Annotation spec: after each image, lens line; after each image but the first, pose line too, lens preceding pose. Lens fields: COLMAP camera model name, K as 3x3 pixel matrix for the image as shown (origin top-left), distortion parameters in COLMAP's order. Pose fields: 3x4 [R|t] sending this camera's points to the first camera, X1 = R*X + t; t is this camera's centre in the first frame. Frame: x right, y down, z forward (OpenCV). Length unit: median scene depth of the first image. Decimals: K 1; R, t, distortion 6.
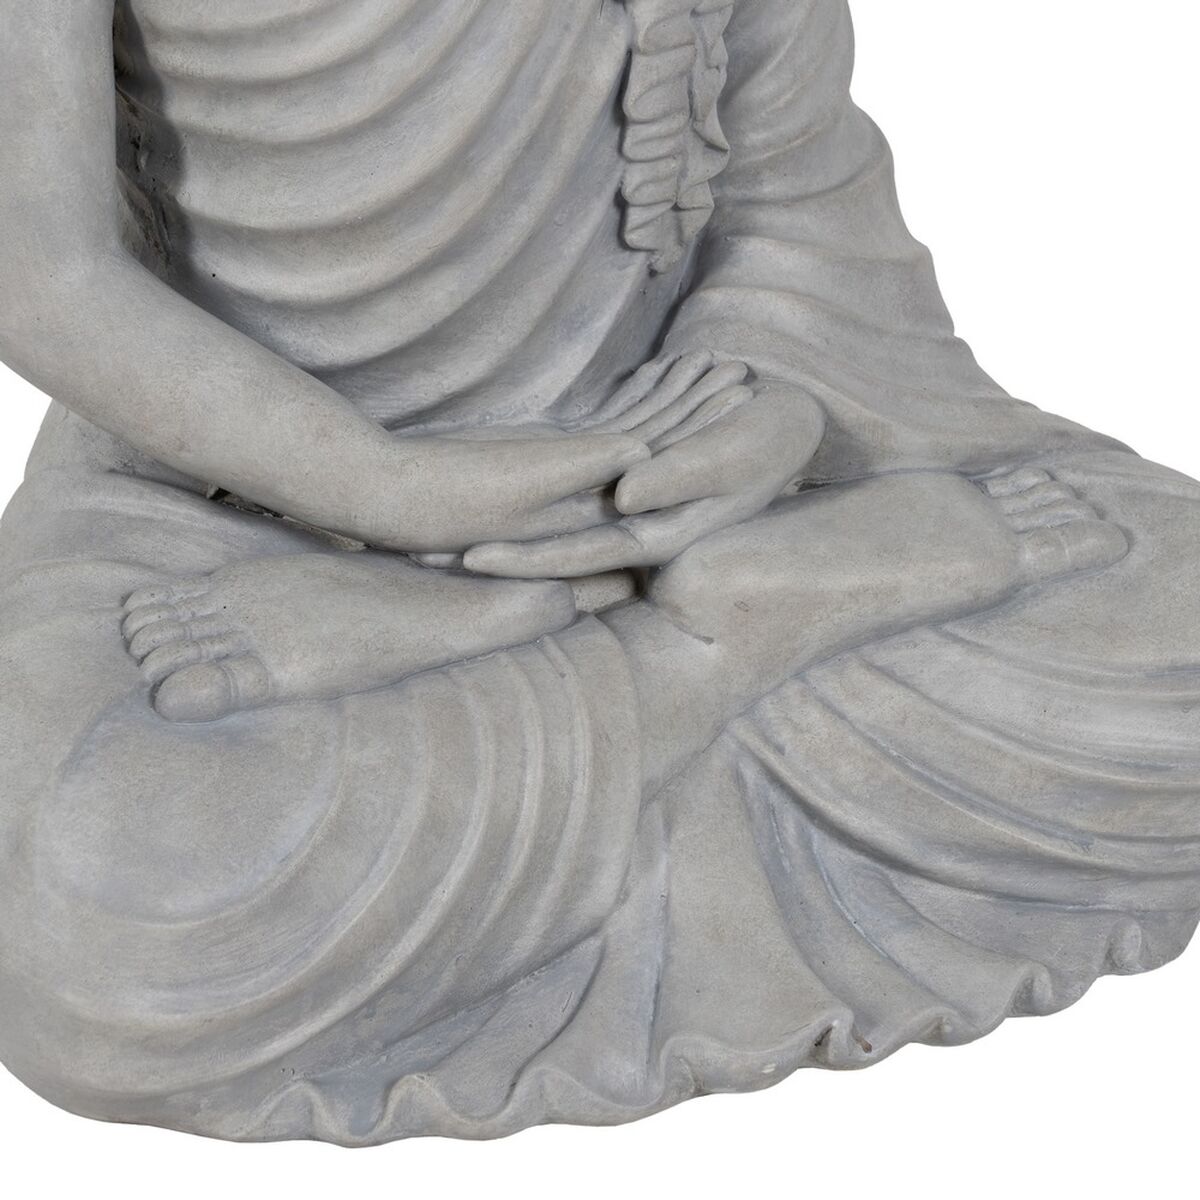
lens RADIAL K [[5902.8, 0, 602.8], [0, 5902.8, 552.8], [0, 0, 1]] dist [0.181946, 0.168234]
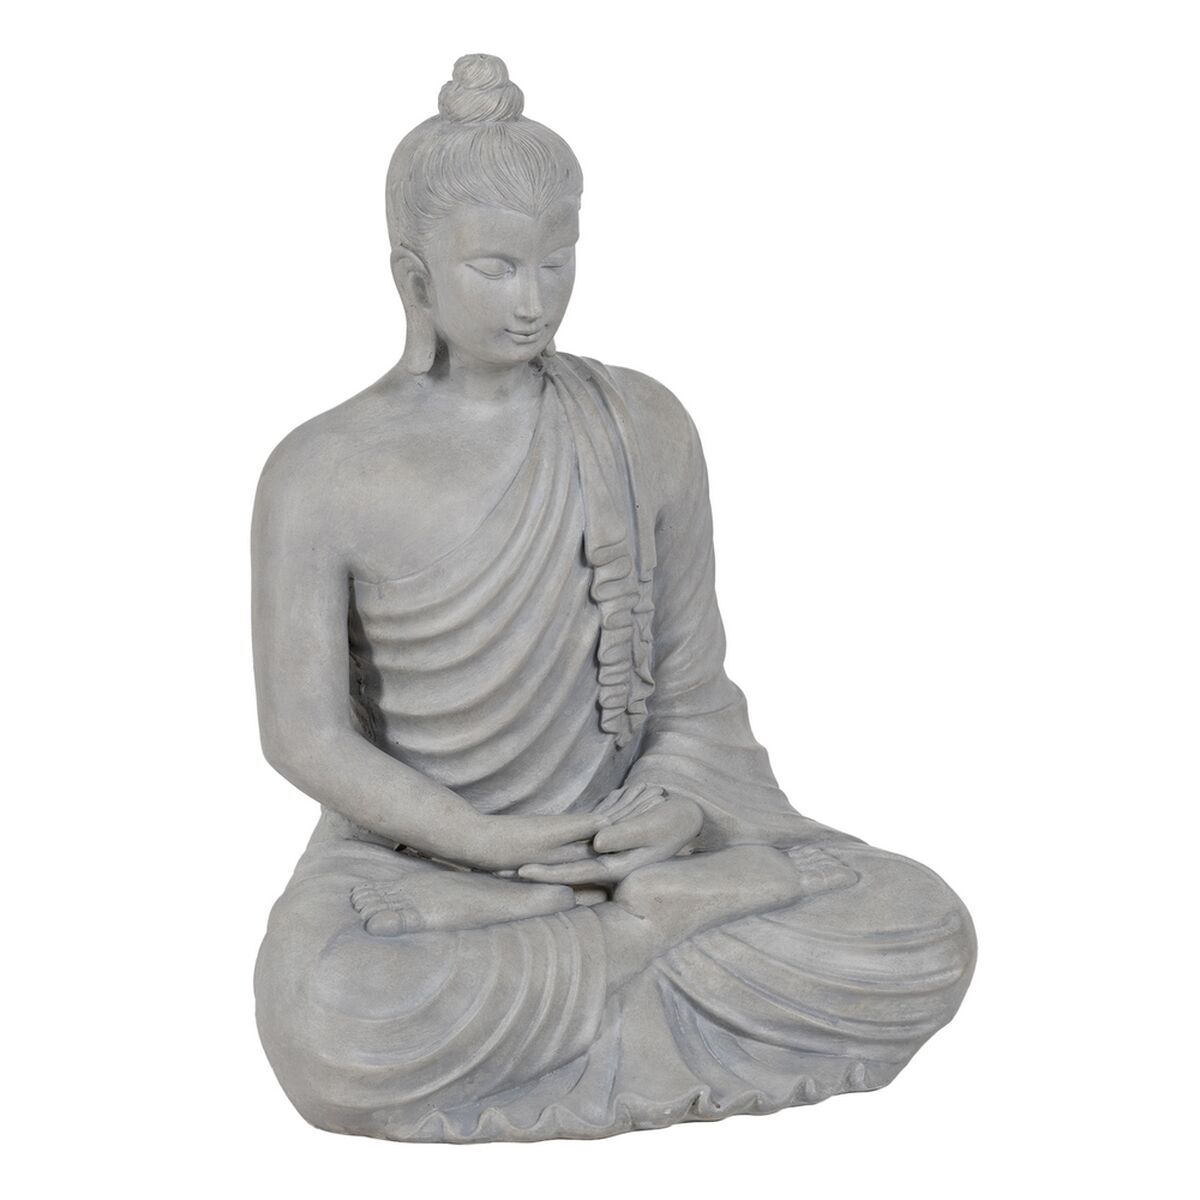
lens RADIAL K [[7263.1, 0, 598.9], [0, 7263.1, 600.0], [0, 0, 1]] dist [0.215178, 1.788331]
pose [[0.998351, -0.016861, -0.054864, 0.142098], [0.005495, 0.979568, -0.201037, 0.410080], [0.057133, 0.200404, 0.978046, -1.456514]]
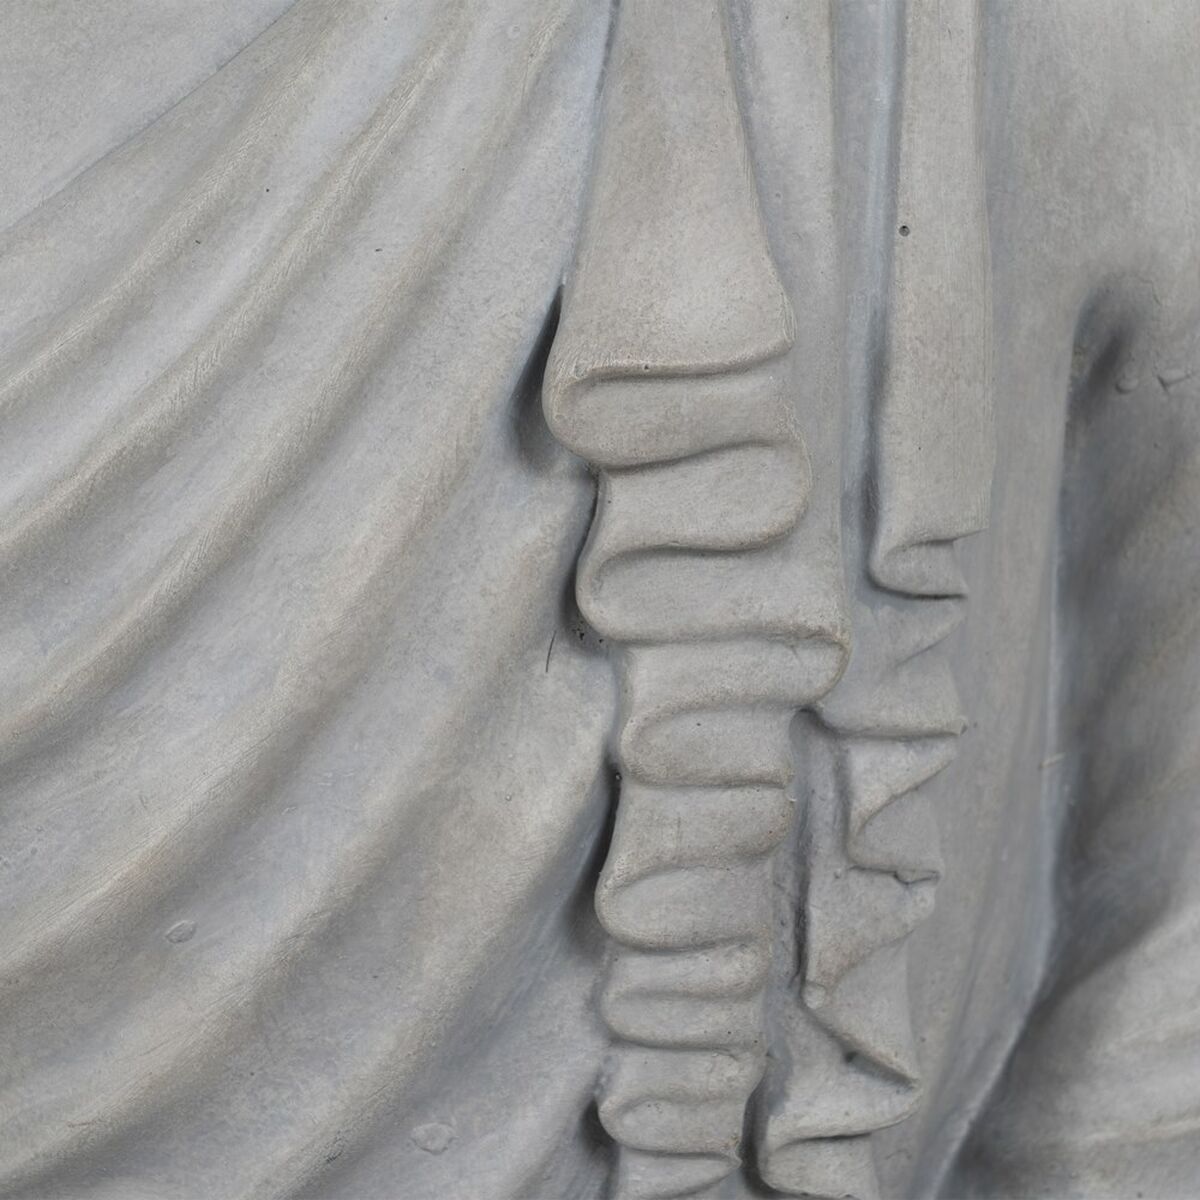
lens RADIAL K [[5902.8, 0, 602.8], [0, 5902.8, 552.8], [0, 0, 1]] dist [0.181946, 0.168234]
pose [[0.878861, 0.134077, -0.457851, 0.198170], [-0.239657, 0.953895, -0.180691, -0.022283], [0.412515, 0.268529, 0.870473, 0.622874]]
